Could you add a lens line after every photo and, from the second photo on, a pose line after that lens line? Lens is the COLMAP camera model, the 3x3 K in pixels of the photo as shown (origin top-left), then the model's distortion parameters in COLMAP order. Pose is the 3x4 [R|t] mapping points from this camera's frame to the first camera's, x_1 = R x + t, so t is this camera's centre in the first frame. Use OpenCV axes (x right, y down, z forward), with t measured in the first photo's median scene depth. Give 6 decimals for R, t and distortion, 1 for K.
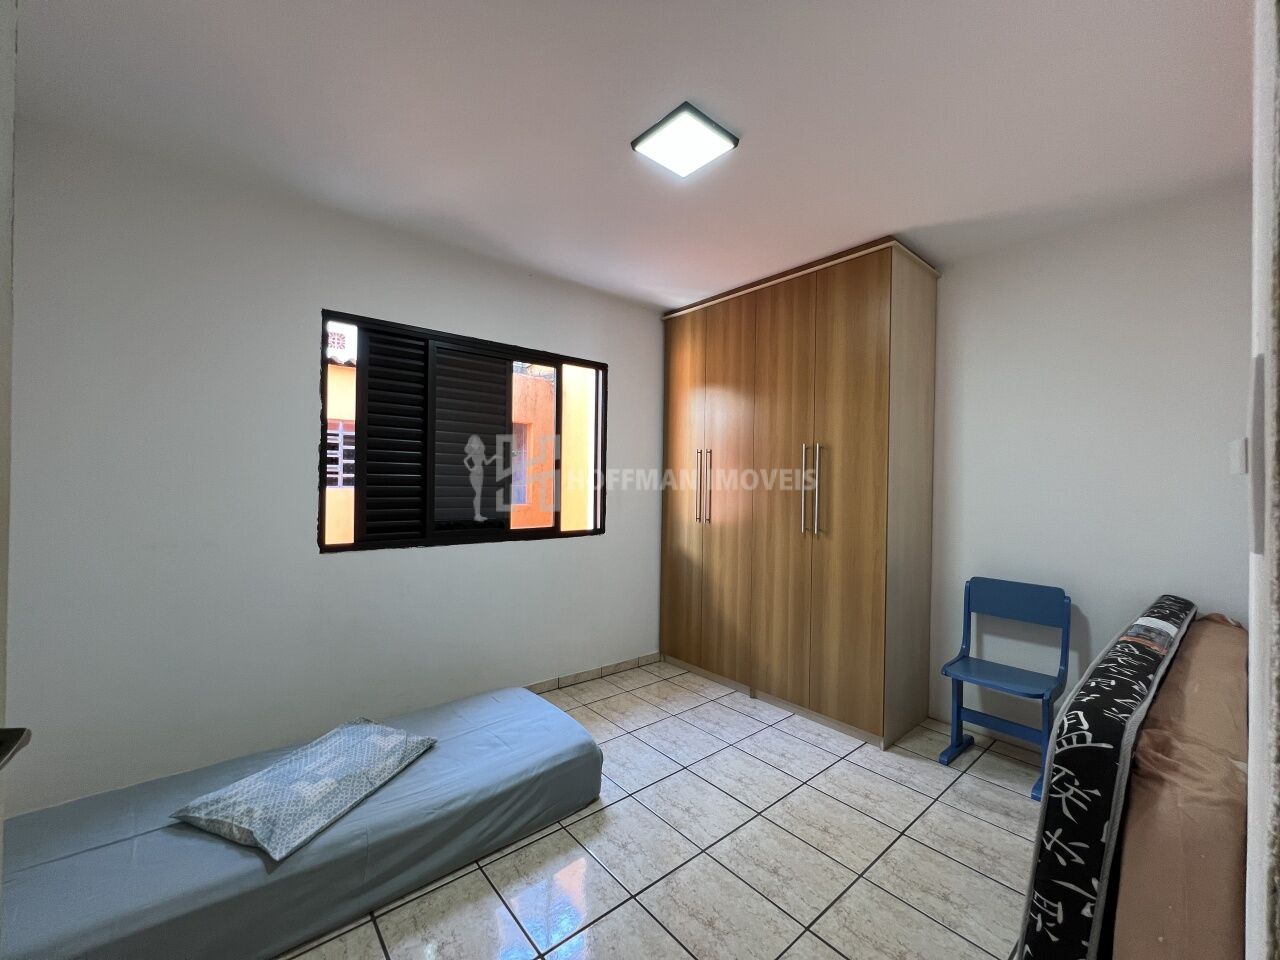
lens RADIAL K [[512.2, 0, 639.2], [0, 512.2, 483.7], [0, 0, 1]] dist [-0.000180, 0.000288]
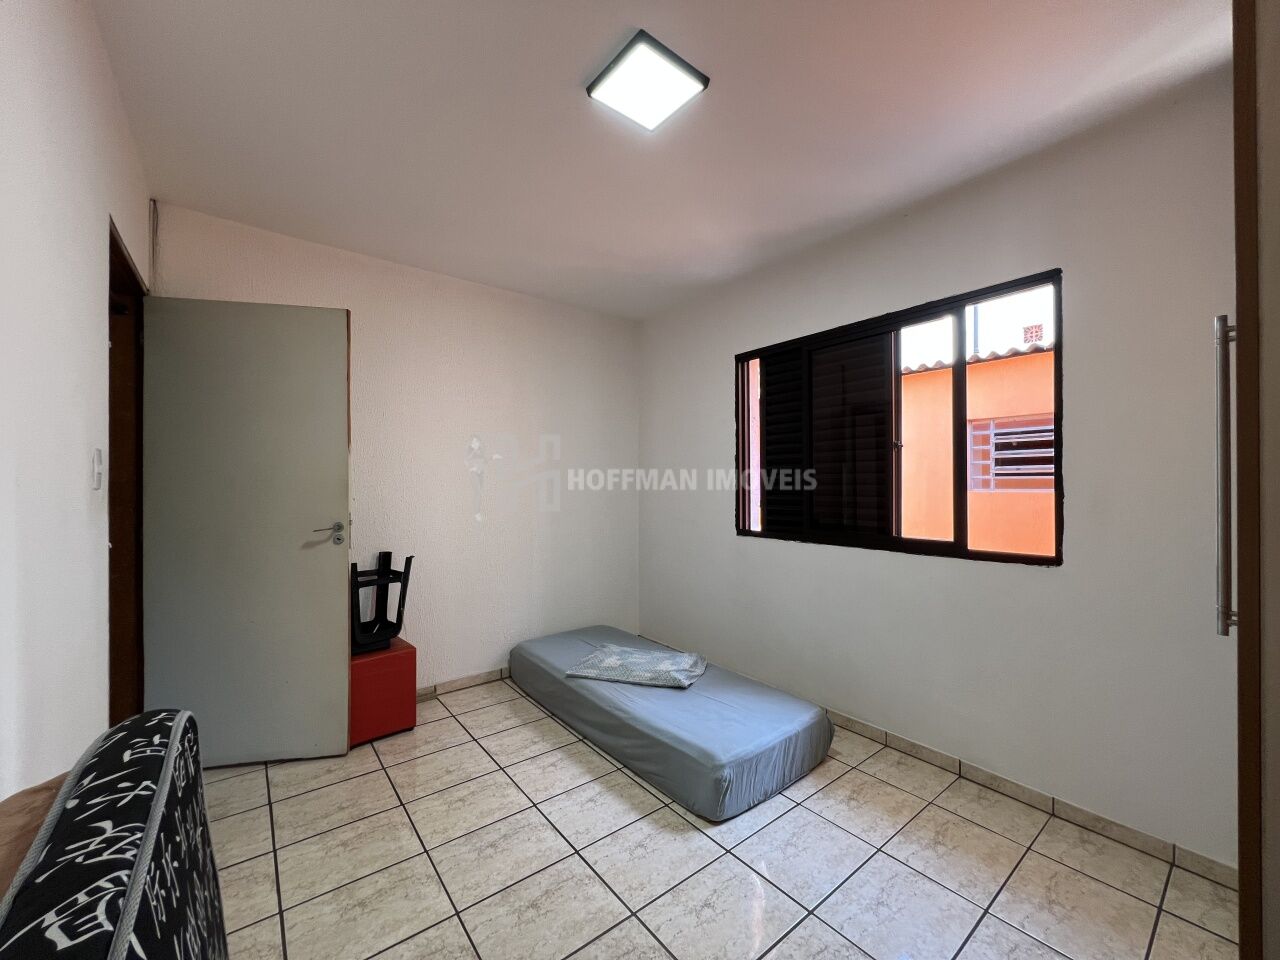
lens RADIAL K [[512.2, 0, 642.4], [0, 512.2, 482.7], [0, 0, 1]] dist [-0.000180, 0.000288]
pose [[-0.029744, -0.017170, -0.999410, 0.946033], [0.001207, 0.999851, -0.017213, 0.025505], [0.999557, -0.001718, -0.029719, 1.009881]]
